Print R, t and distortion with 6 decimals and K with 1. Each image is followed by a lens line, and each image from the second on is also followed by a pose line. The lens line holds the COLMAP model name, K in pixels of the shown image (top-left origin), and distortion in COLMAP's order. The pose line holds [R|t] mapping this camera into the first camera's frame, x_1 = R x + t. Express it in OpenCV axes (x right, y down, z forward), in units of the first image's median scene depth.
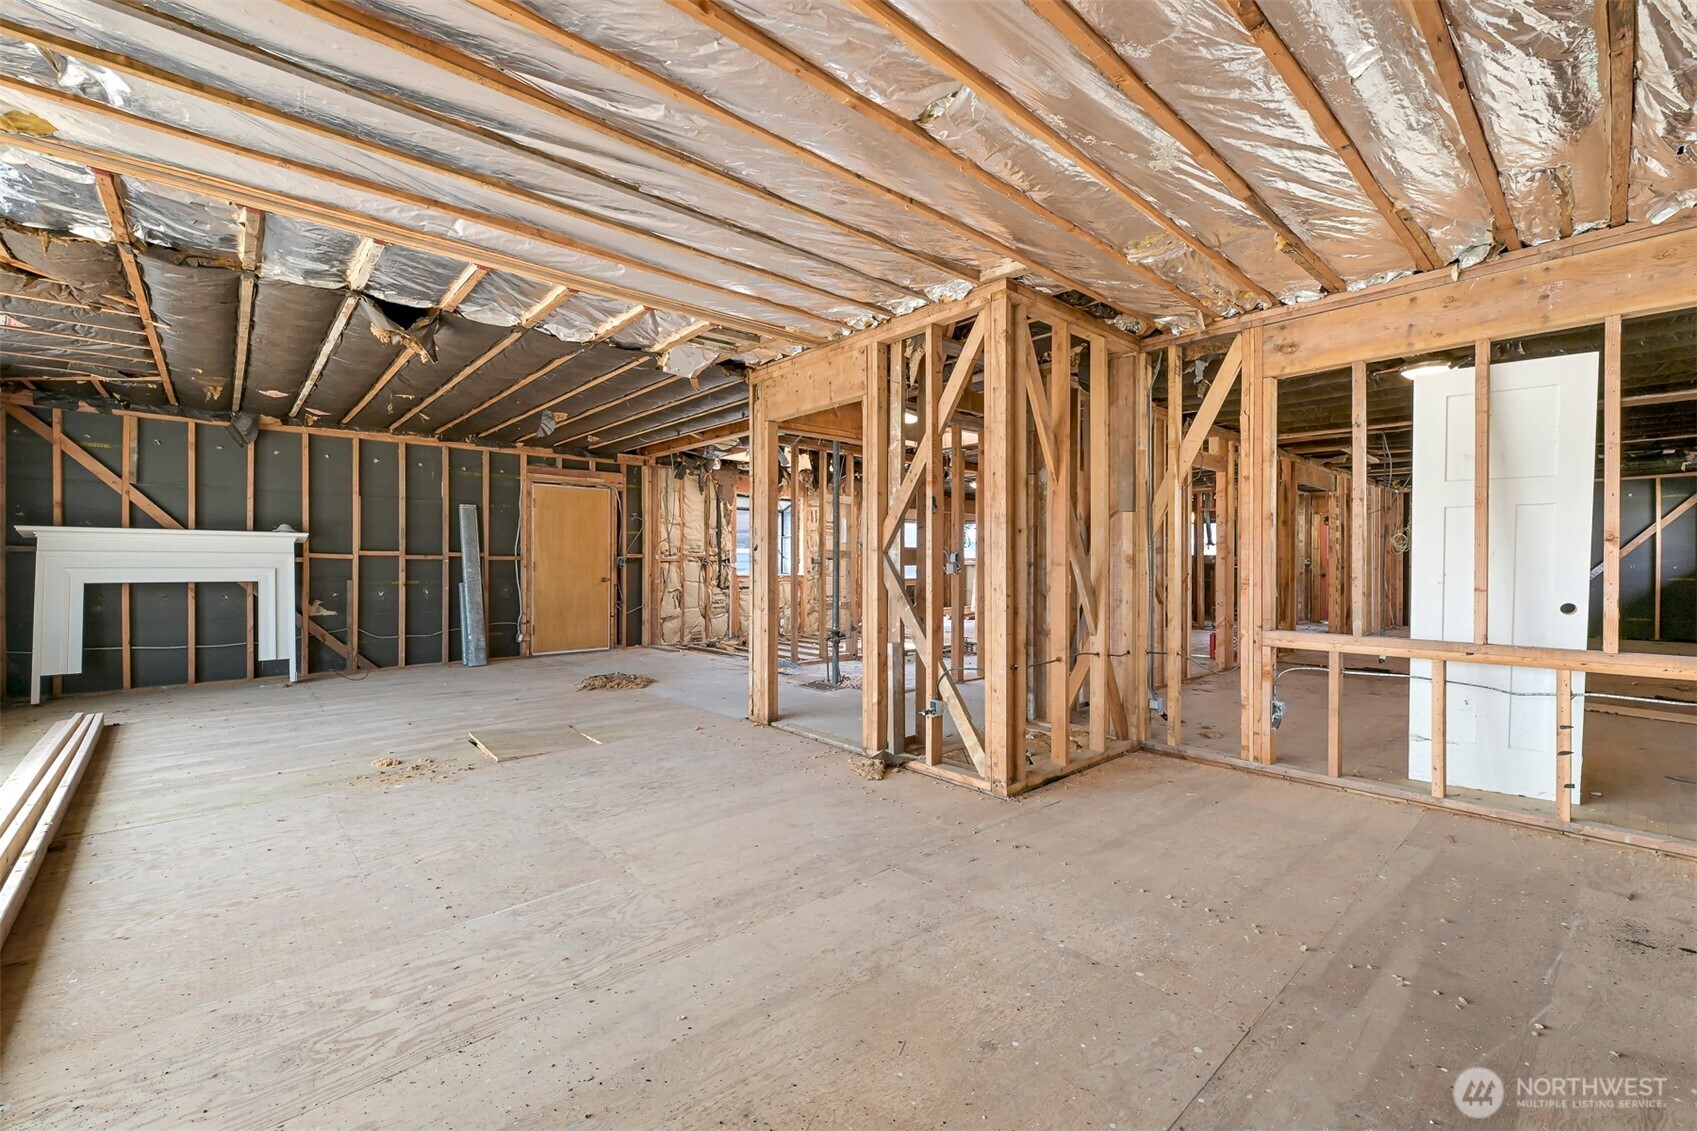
lens RADIAL K [[710.2, 0, 849.4], [0, 710.2, 568.0], [0, 0, 1]] dist [0.001664, 0.000178]
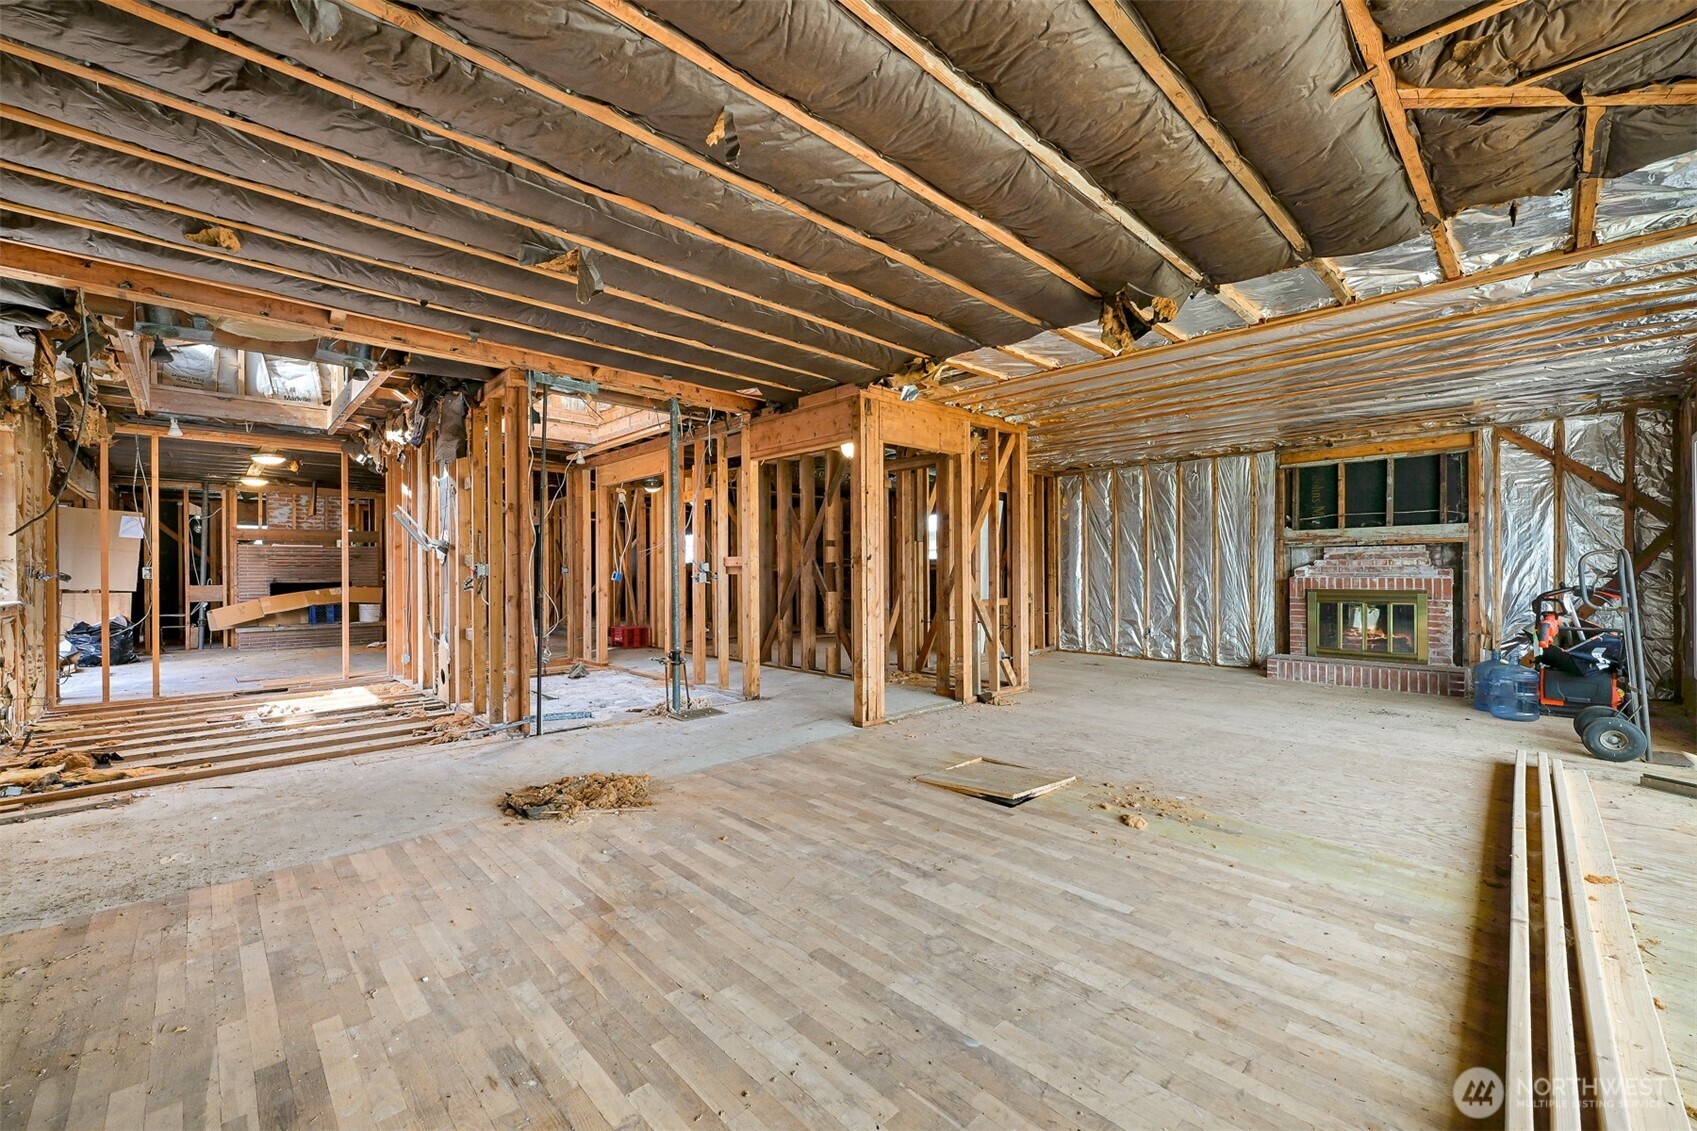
lens RADIAL K [[673.6, 0, 838.2], [0, 673.6, 571.3], [0, 0, 1]] dist [-0.002783, 0.000762]
pose [[-0.027587, -0.000853, 0.999619, -1.793046], [0.006035, 0.999981, 0.001020, -0.014599], [-0.999601, 0.006061, -0.027582, 1.726416]]
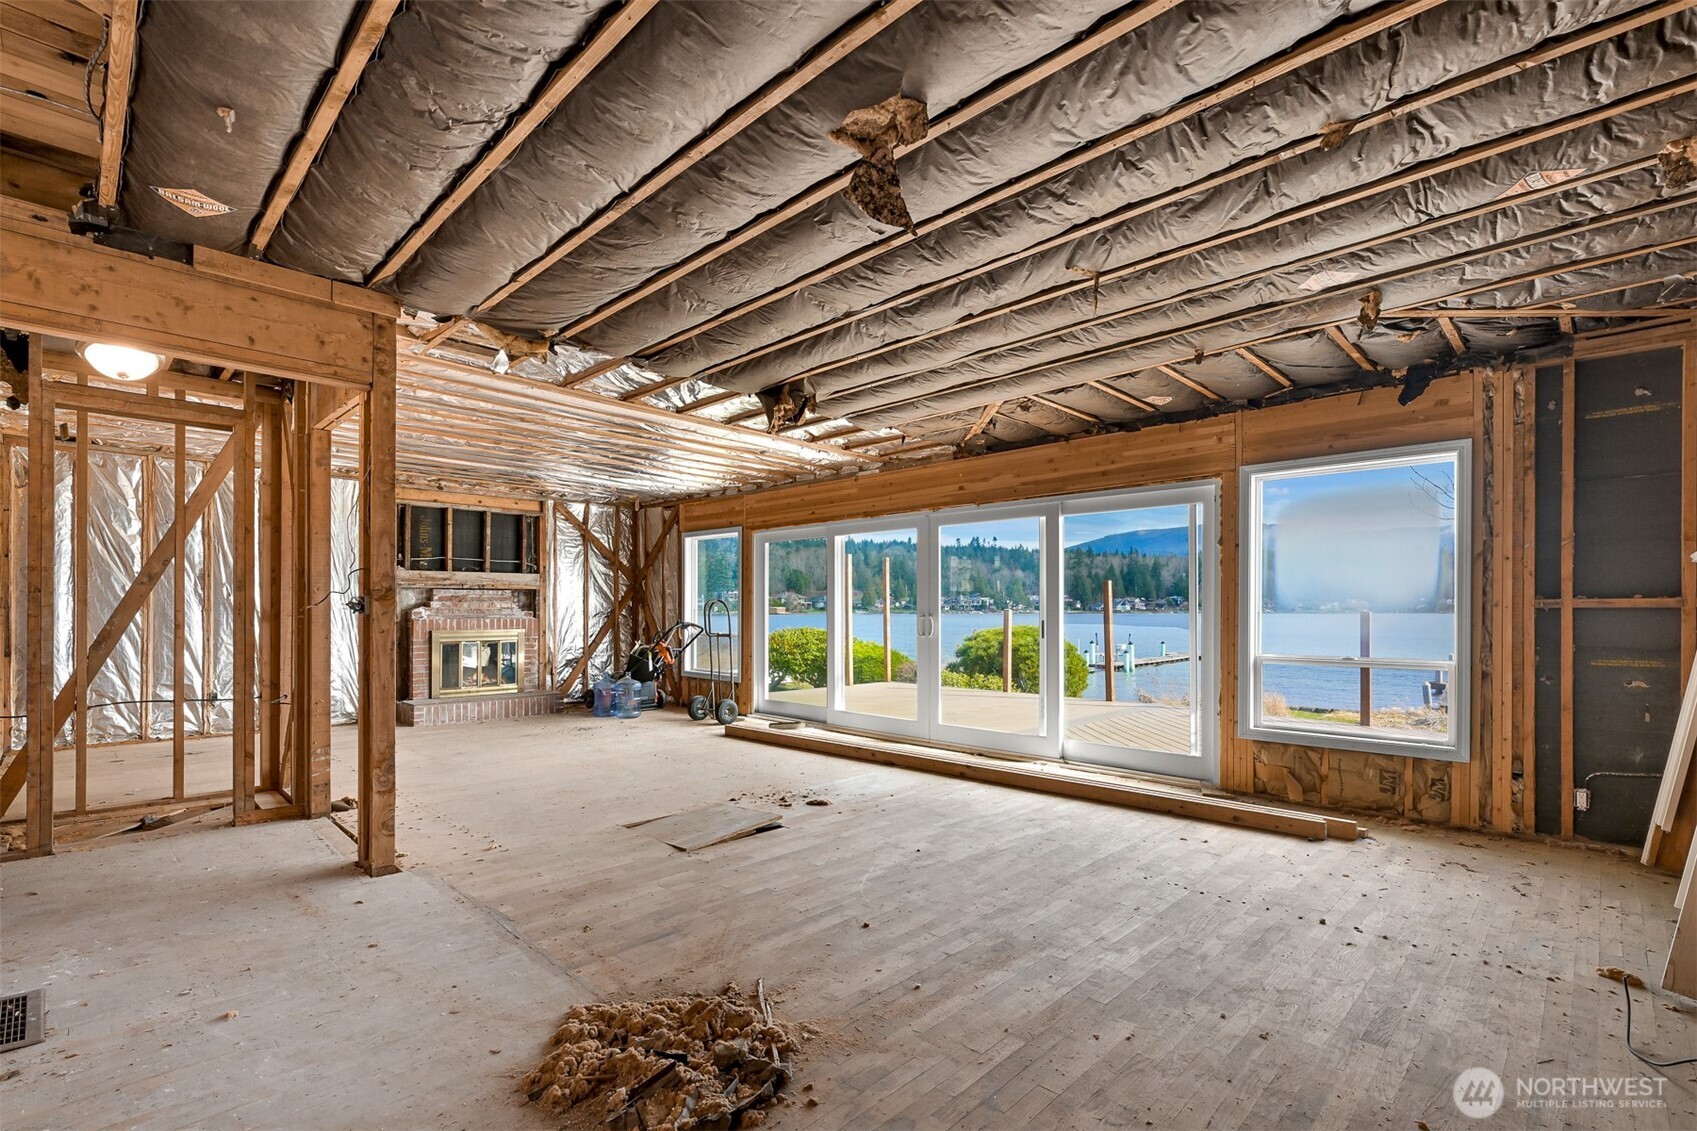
lens RADIAL K [[780.1, 0, 858.8], [0, 780.1, 612.1], [0, 0, 1]] dist [-0.002235, 0.000036]
pose [[-0.997385, 0.000029, -0.072277, -0.793812], [-0.000425, 0.999980, 0.006263, -0.022957], [0.072276, 0.006277, -0.997365, 2.771655]]
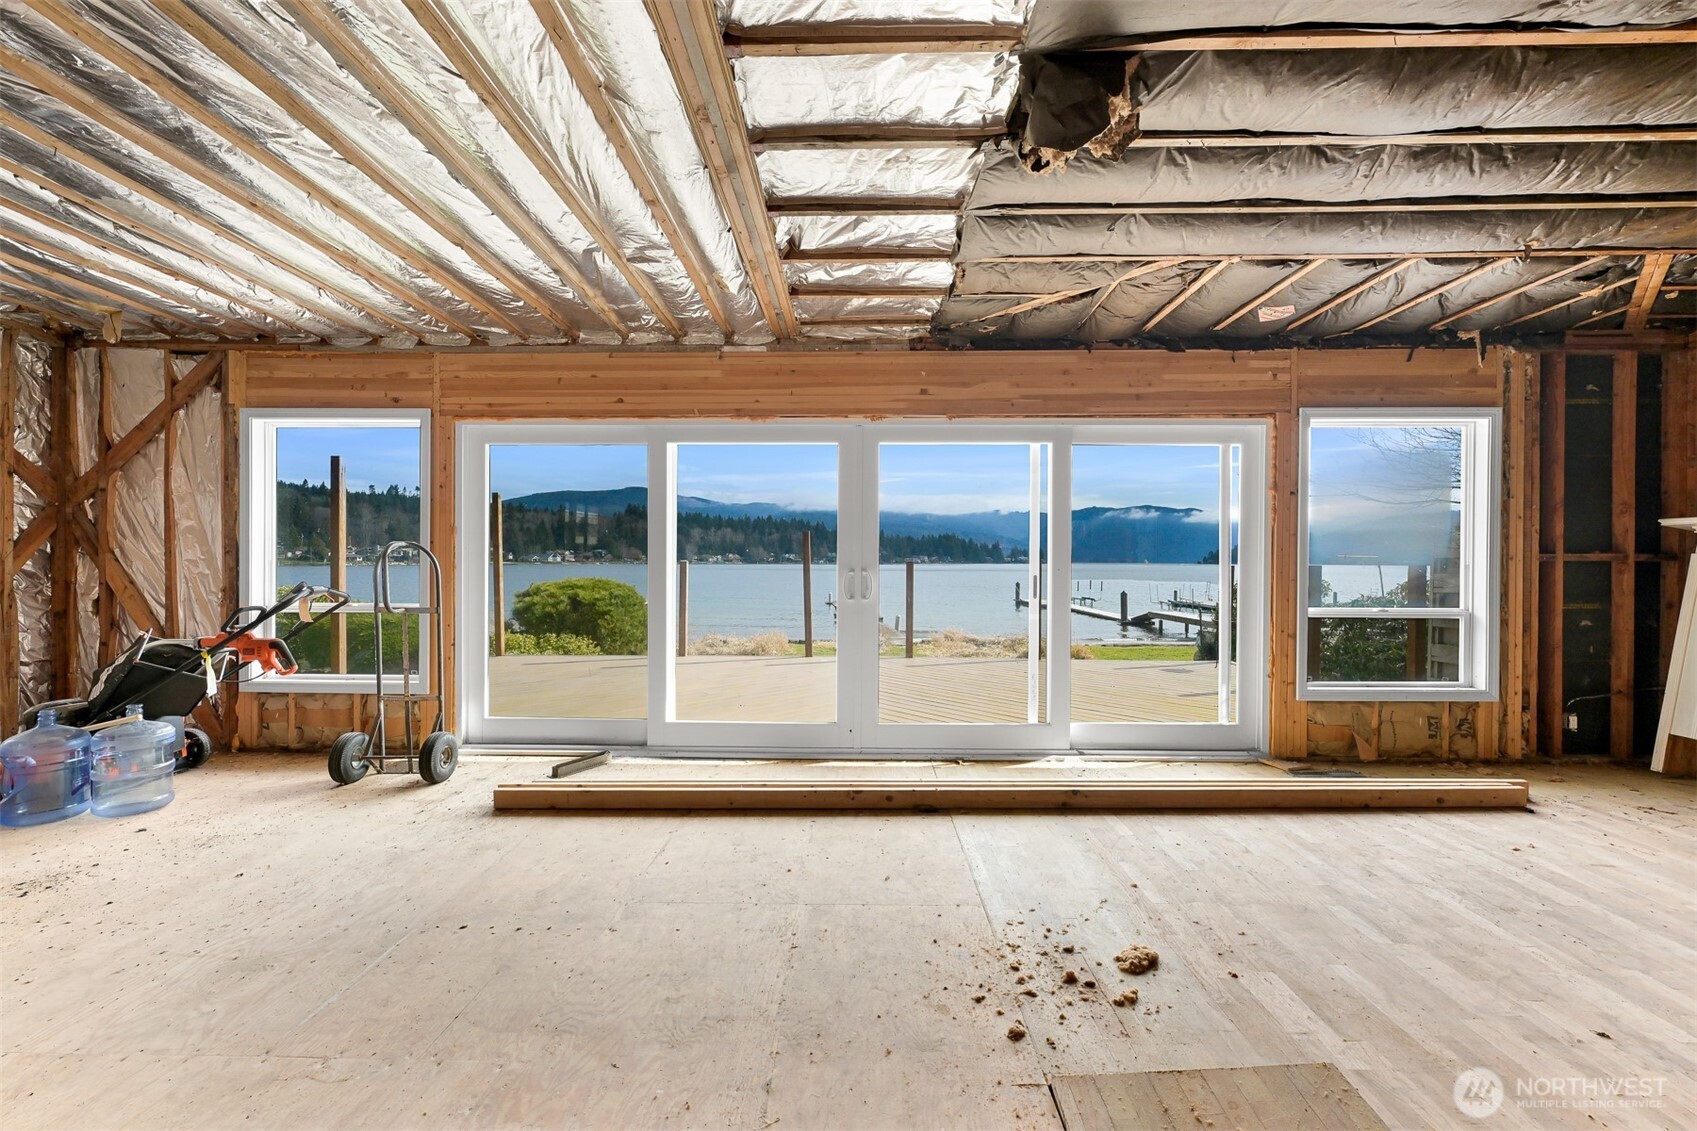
lens RADIAL K [[673.6, 0, 855.7], [0, 673.6, 564.2], [0, 0, 1]] dist [-0.002783, 0.000762]
pose [[-0.676662, 0.001539, -0.736292, -0.186825], [-0.004169, 0.999974, 0.005921, -0.018664], [0.736282, 0.007076, -0.676638, 1.501964]]
